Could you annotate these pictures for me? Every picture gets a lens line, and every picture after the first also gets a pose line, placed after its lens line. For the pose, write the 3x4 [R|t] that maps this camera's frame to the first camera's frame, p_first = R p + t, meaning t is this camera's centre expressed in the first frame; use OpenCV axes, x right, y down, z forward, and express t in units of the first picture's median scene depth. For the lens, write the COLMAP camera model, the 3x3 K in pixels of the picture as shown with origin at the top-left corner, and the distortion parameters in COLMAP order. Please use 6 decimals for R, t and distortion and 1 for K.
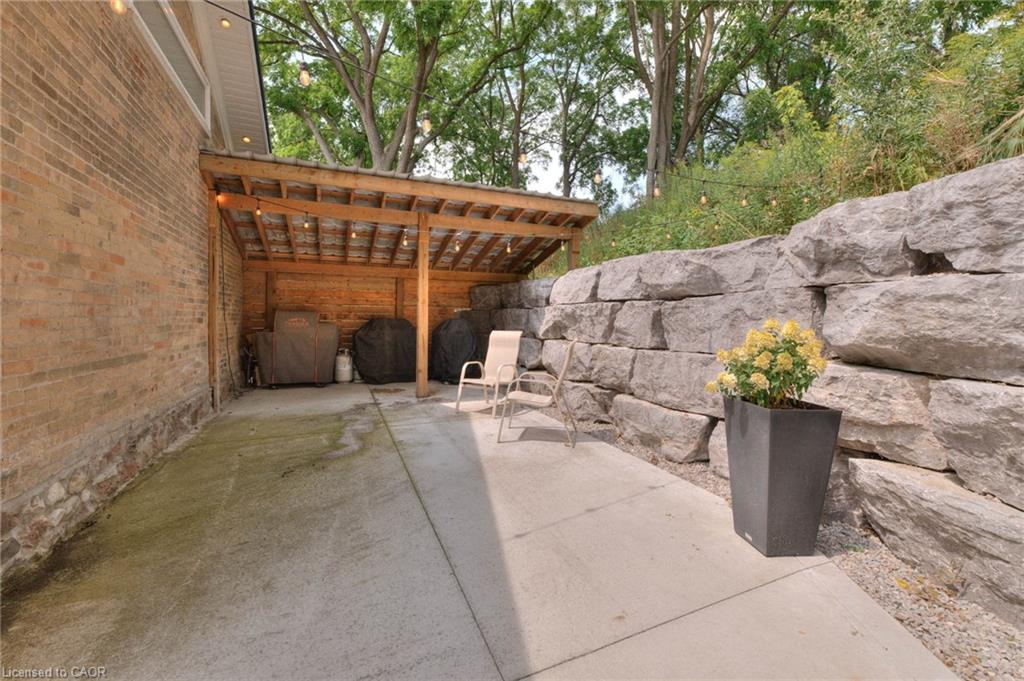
lens RADIAL K [[429.3, 0, 509.8], [0, 429.3, 315.1], [0, 0, 1]] dist [0.003793, -0.000084]
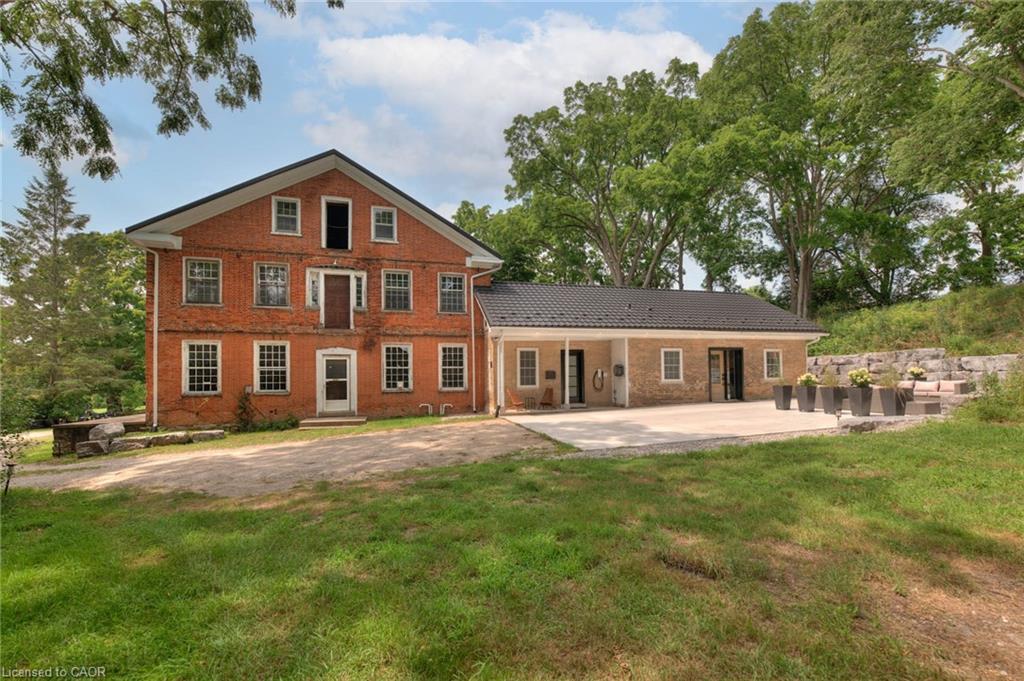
lens RADIAL K [[429.3, 0, 515.9], [0, 429.3, 371.8], [0, 0, 1]] dist [0.003793, -0.000084]
pose [[0.991203, -0.017037, -0.131253, -2.505354], [0.015632, 0.999809, -0.011725, 0.040206], [0.131427, 0.009571, 0.991280, -4.134178]]
